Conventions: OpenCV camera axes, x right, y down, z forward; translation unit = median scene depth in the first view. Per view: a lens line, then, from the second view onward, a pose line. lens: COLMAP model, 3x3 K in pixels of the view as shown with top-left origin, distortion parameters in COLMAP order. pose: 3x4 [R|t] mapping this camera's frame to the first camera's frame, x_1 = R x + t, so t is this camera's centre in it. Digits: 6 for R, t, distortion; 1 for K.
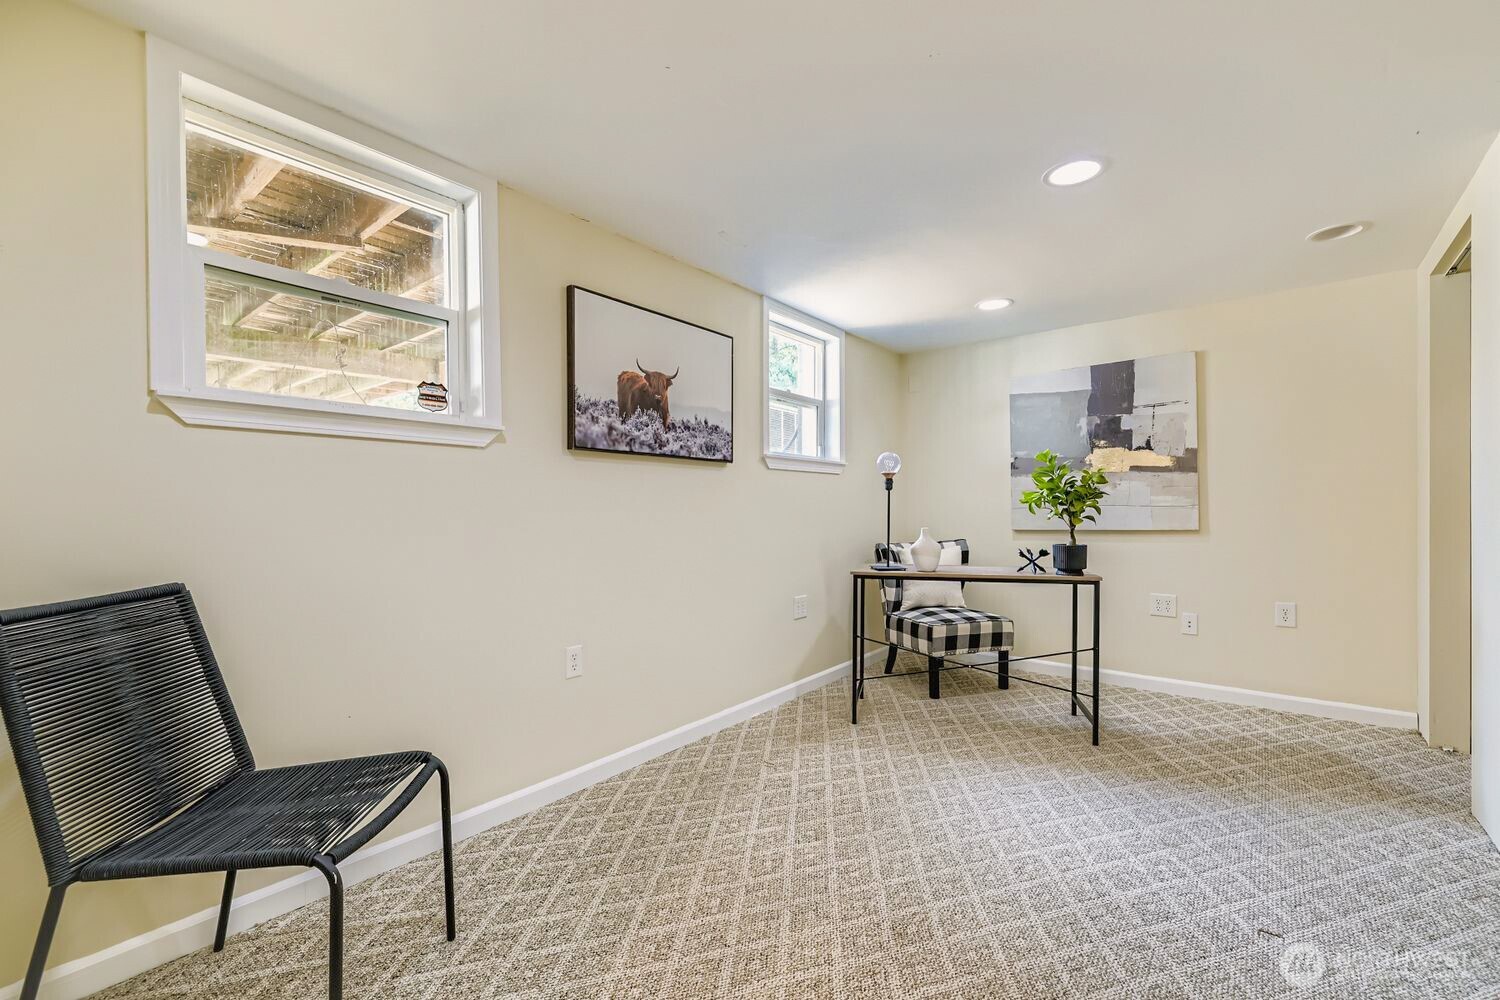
lens RADIAL K [[632.4, 0, 761.2], [0, 632.4, 502.5], [0, 0, 1]] dist [0.000997, 0.000203]
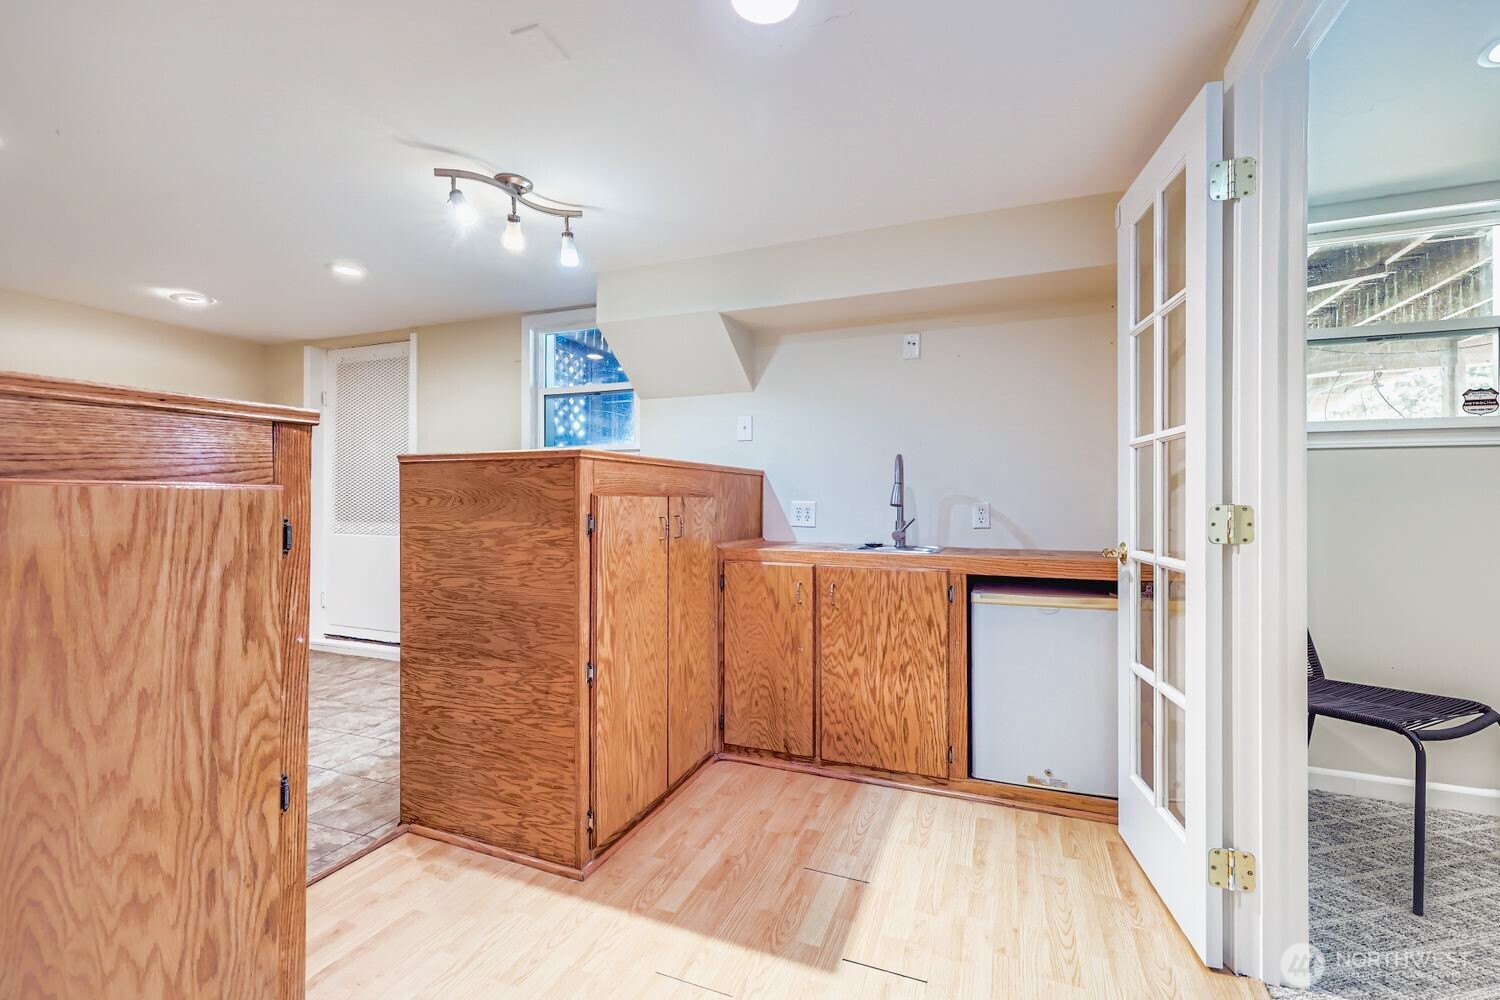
lens RADIAL K [[632.4, 0, 761.2], [0, 632.4, 502.5], [0, 0, 1]] dist [0.000997, 0.000203]
pose [[0.298929, 0.007438, -0.954247, 0.162599], [0.001490, 0.999965, 0.008261, -0.001770], [0.954274, -0.003891, 0.298907, -0.531727]]
